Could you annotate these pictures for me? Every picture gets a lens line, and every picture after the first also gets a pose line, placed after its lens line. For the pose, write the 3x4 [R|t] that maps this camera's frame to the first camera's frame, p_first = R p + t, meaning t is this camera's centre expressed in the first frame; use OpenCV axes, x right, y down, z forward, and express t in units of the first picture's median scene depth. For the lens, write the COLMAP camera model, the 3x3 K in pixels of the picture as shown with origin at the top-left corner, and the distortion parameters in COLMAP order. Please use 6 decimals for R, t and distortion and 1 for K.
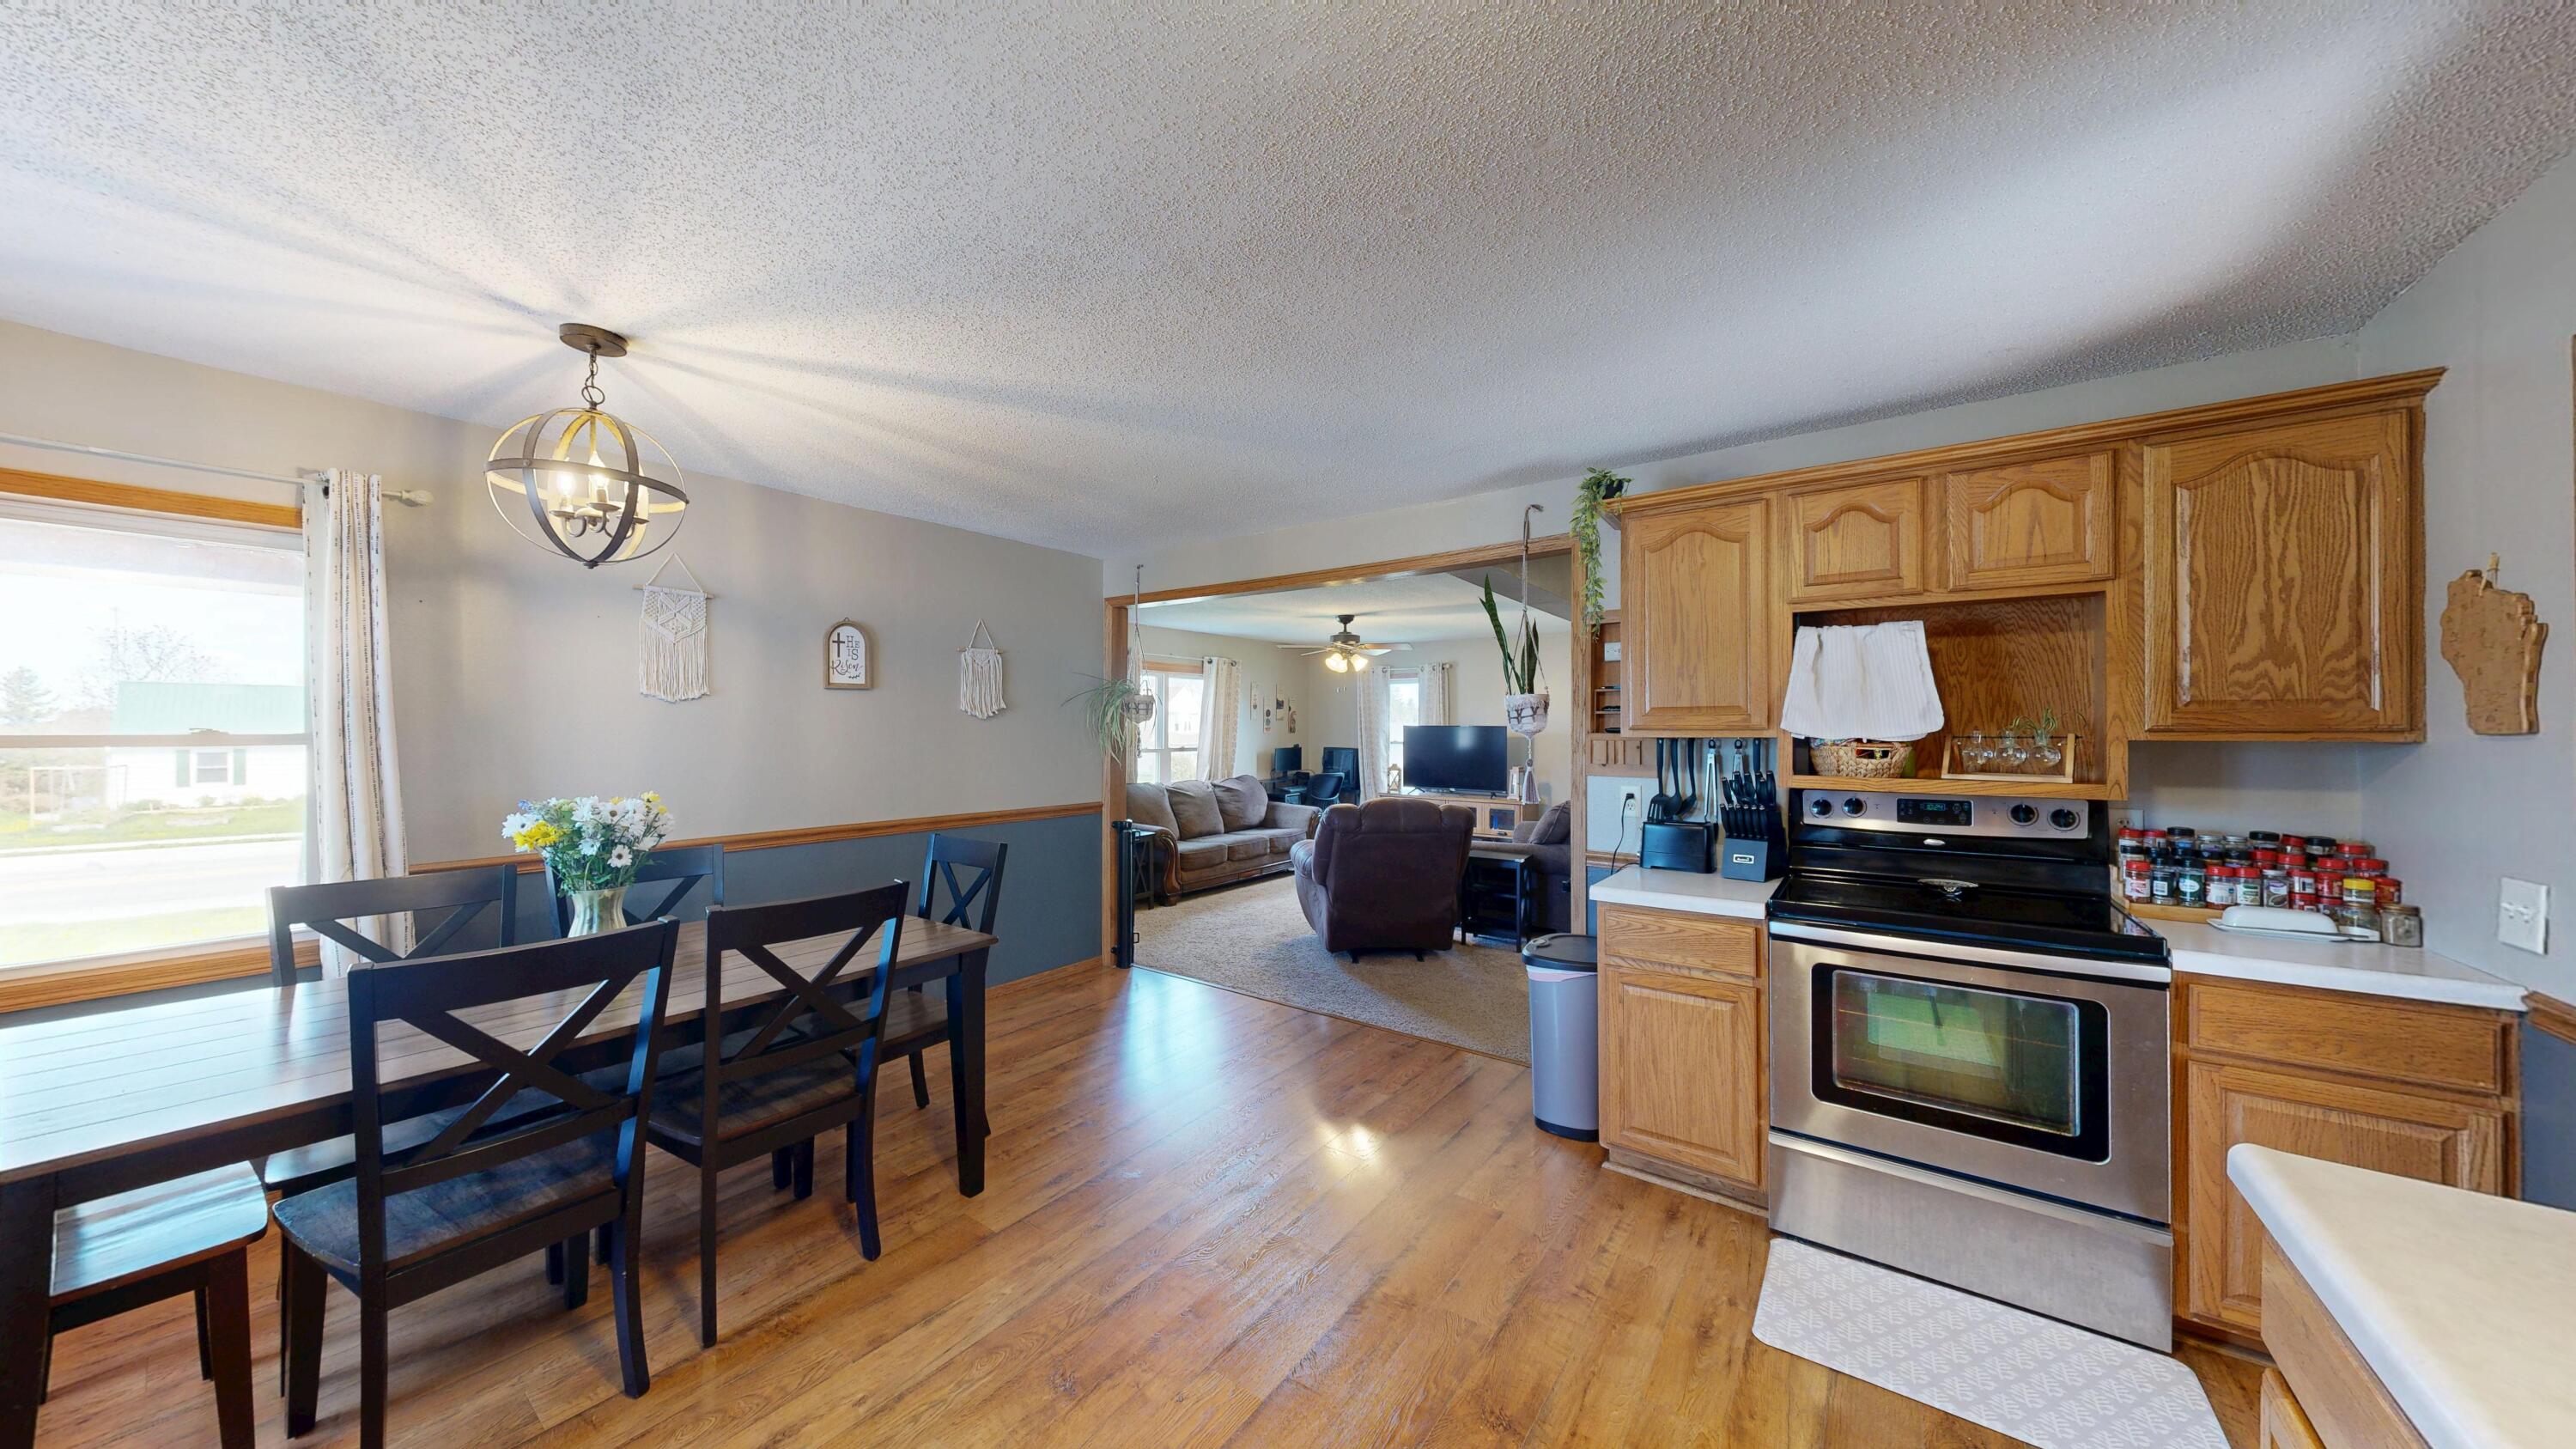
lens RADIAL K [[819.2, 0, 1297.6], [0, 819.2, 722.7], [0, 0, 1]] dist [0.006228, 0.000094]
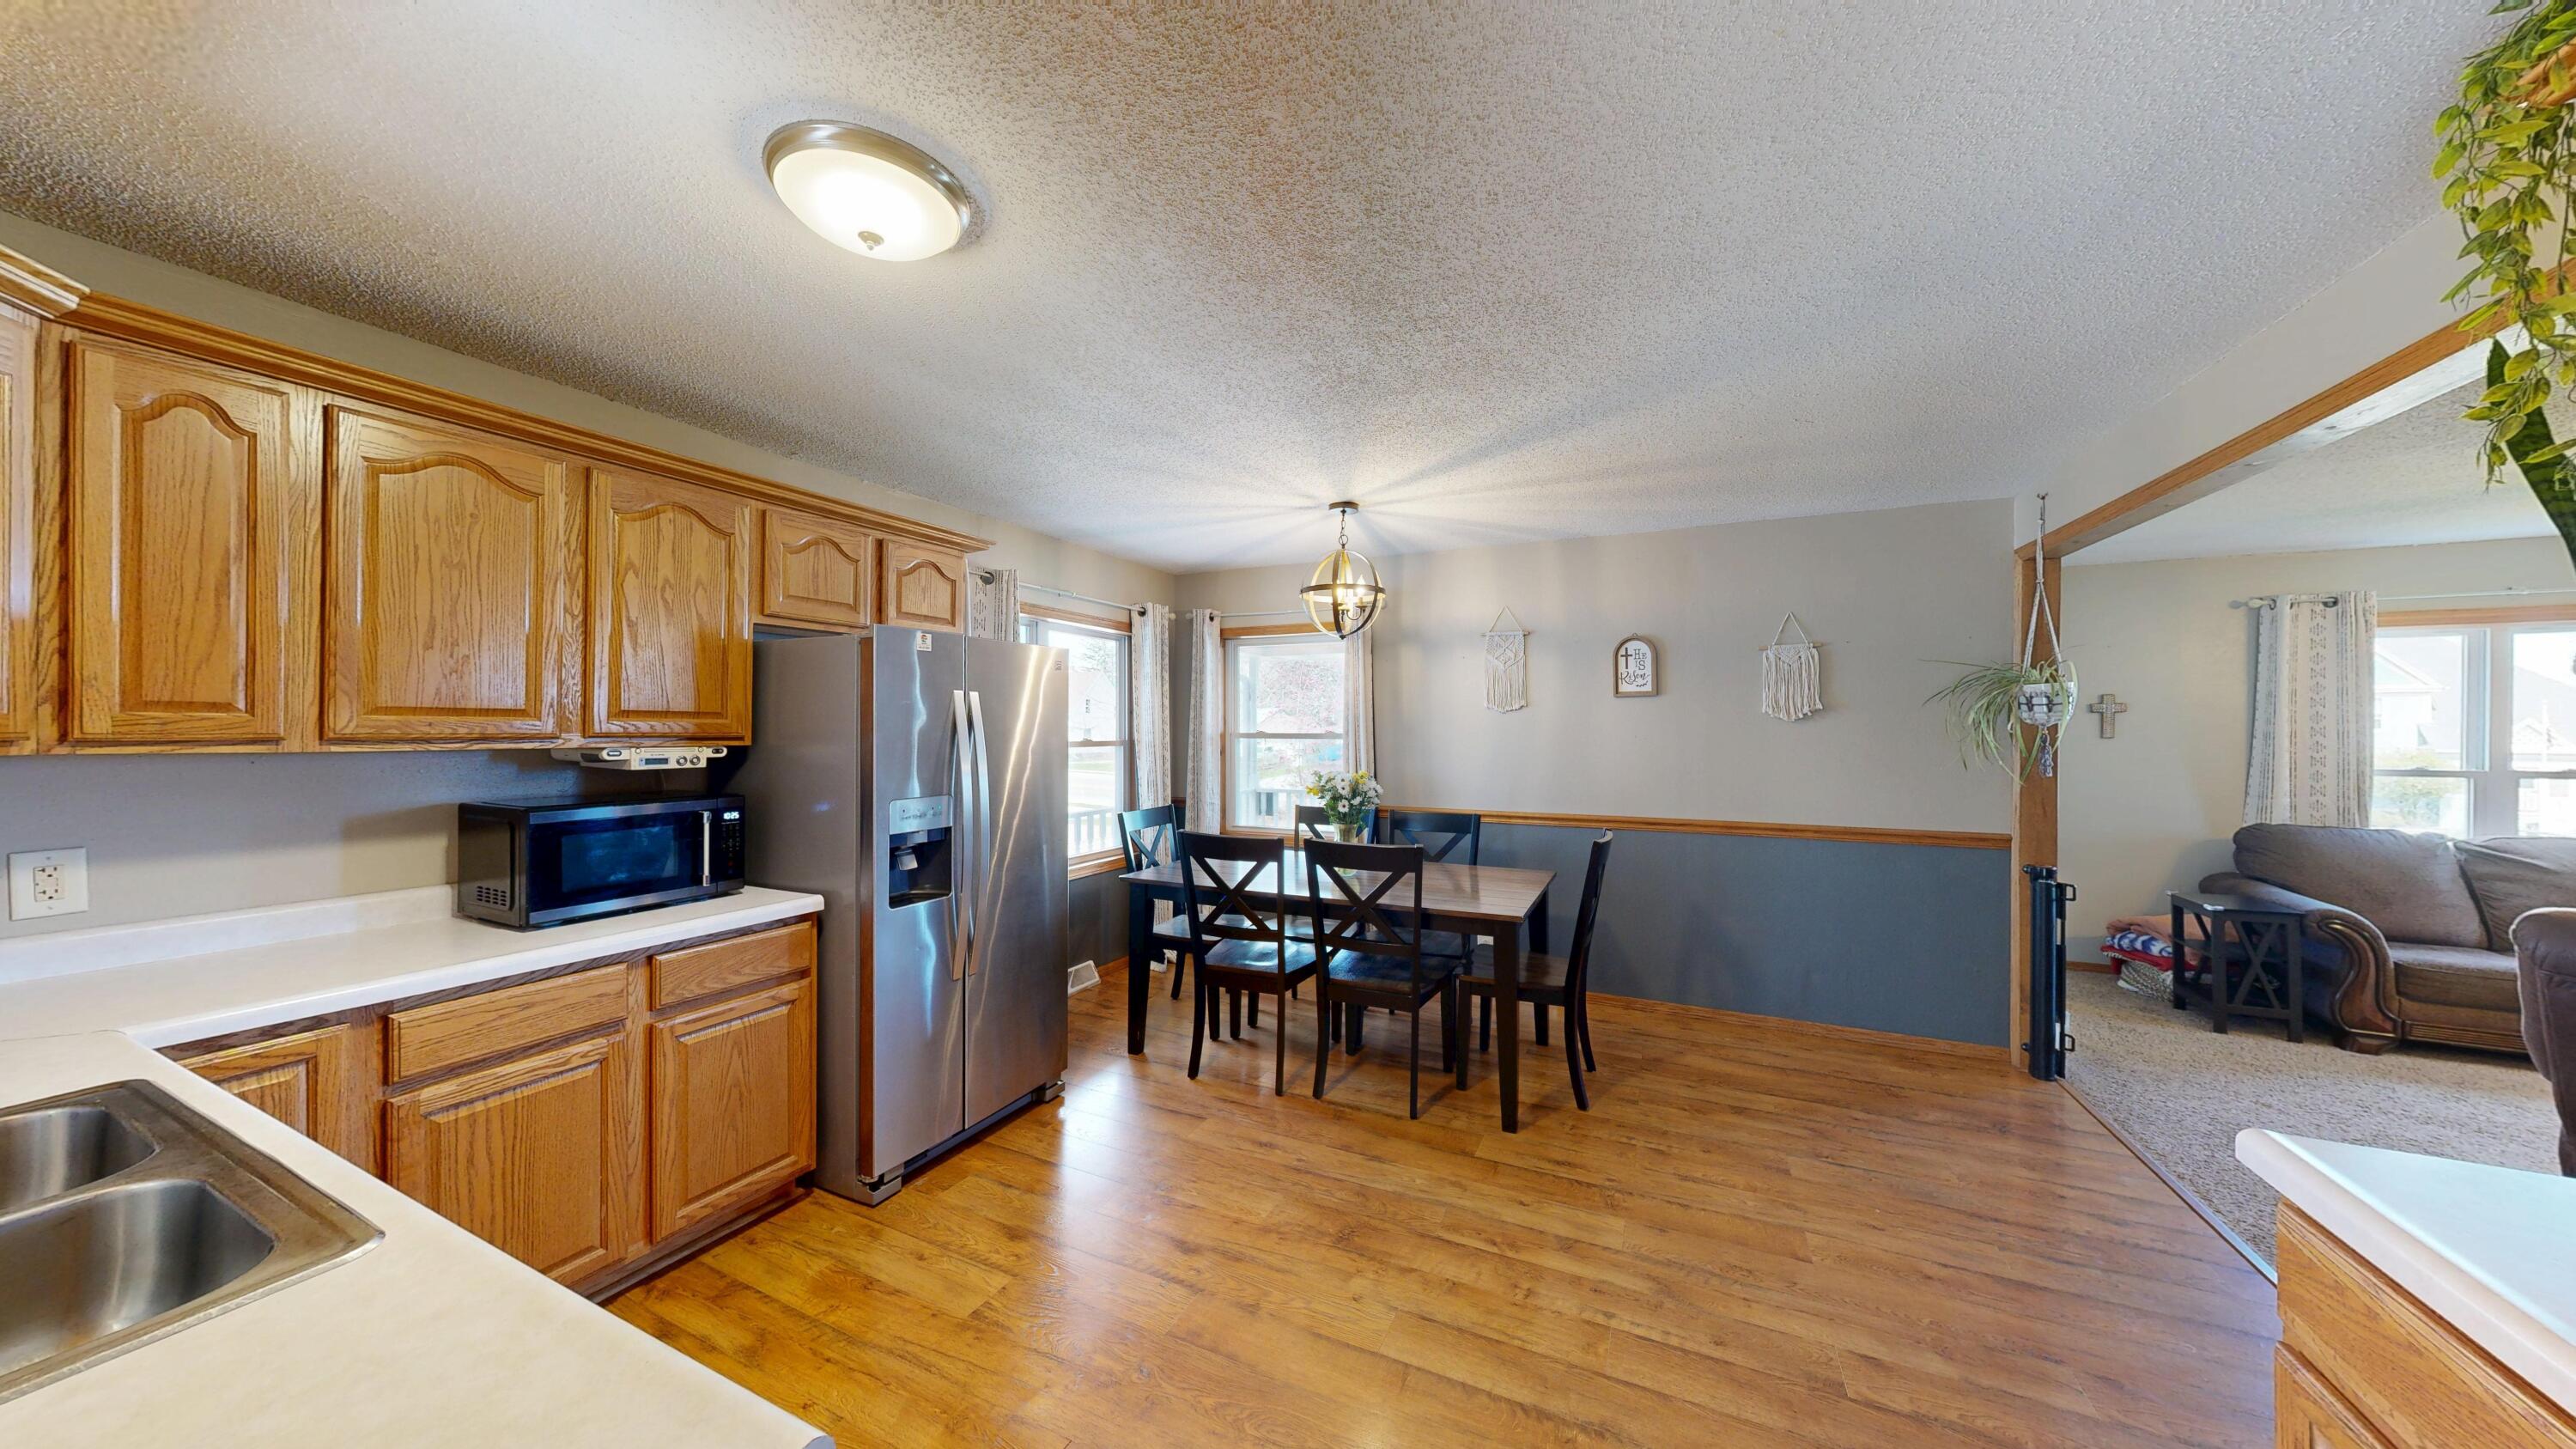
lens RADIAL K [[819.2, 0, 1279.3], [0, 819.2, 723.0], [0, 0, 1]] dist [0.006228, 0.000094]
pose [[0.173689, -0.009133, -0.984758, 0.620044], [0.004399, 0.999954, -0.008499, 0.003473], [0.984791, -0.002856, 0.173721, 0.425285]]
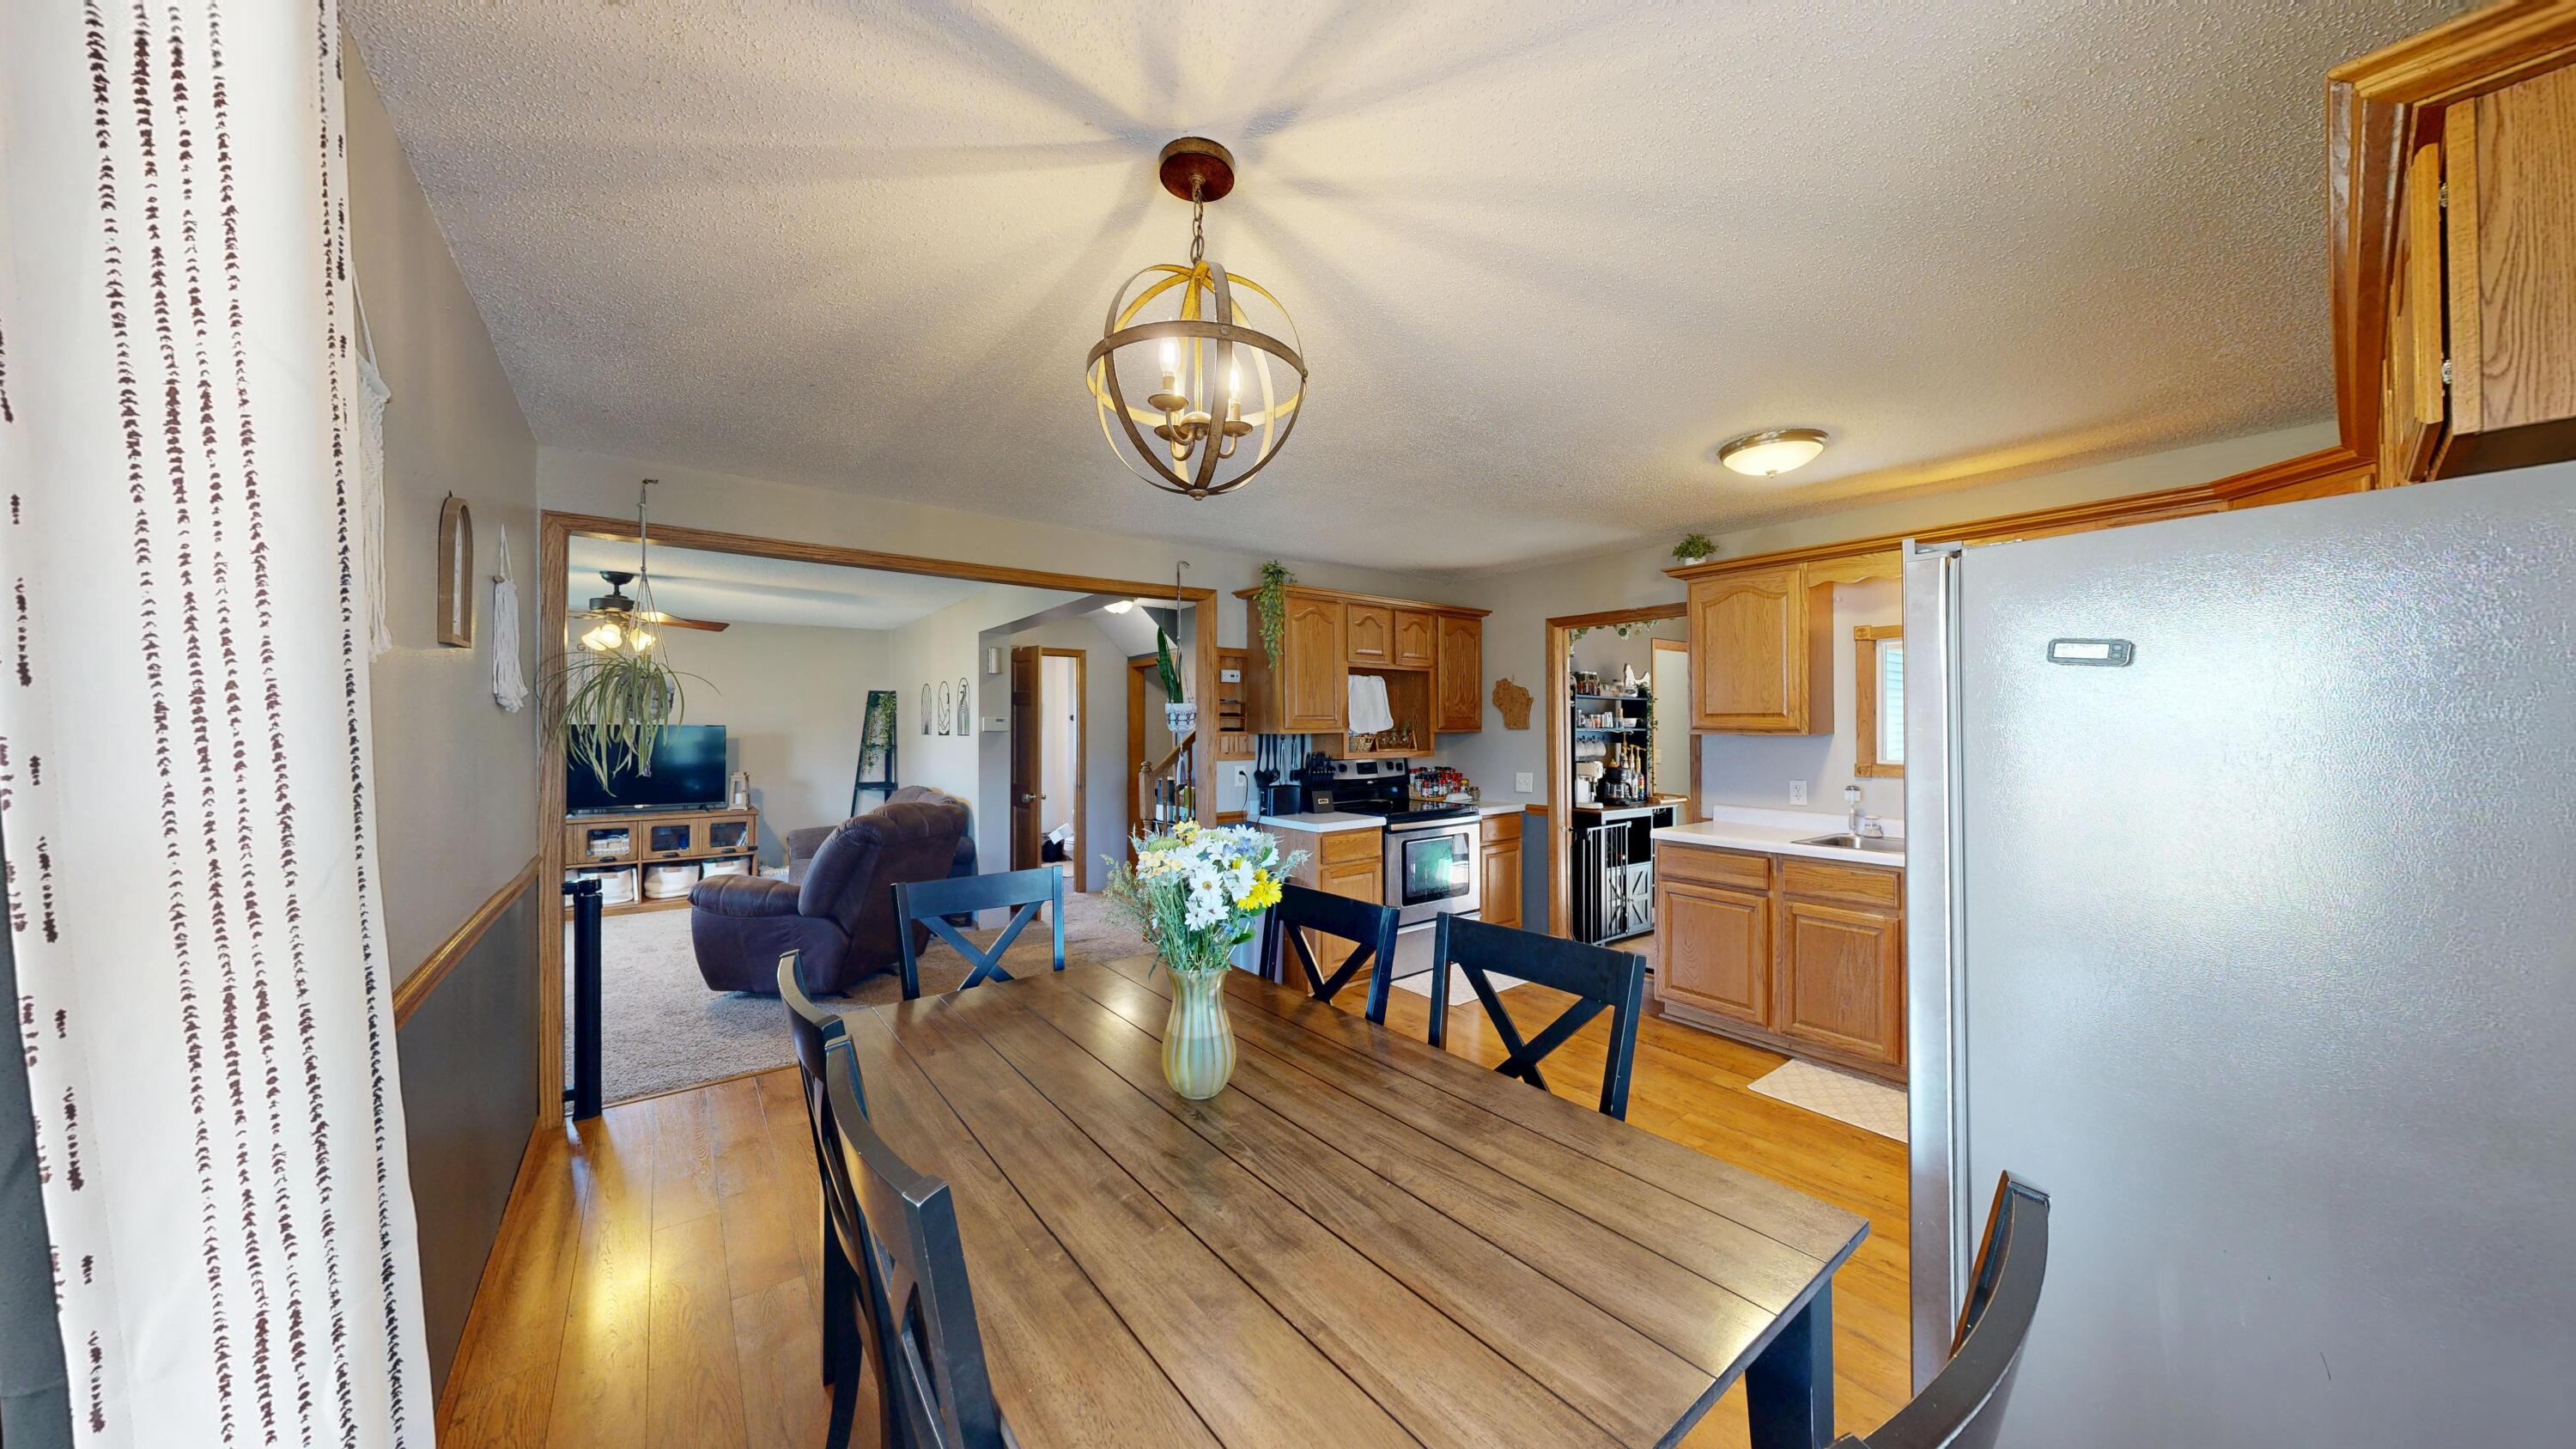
lens RADIAL K [[819.2, 0, 1289.8], [0, 819.2, 728.6], [0, 0, 1]] dist [0.006228, 0.000094]
pose [[0.284363, -0.002793, 0.958713, -1.118765], [-0.004824, 0.999979, 0.004344, 0.001577], [-0.958705, -0.005860, 0.284344, 0.541636]]
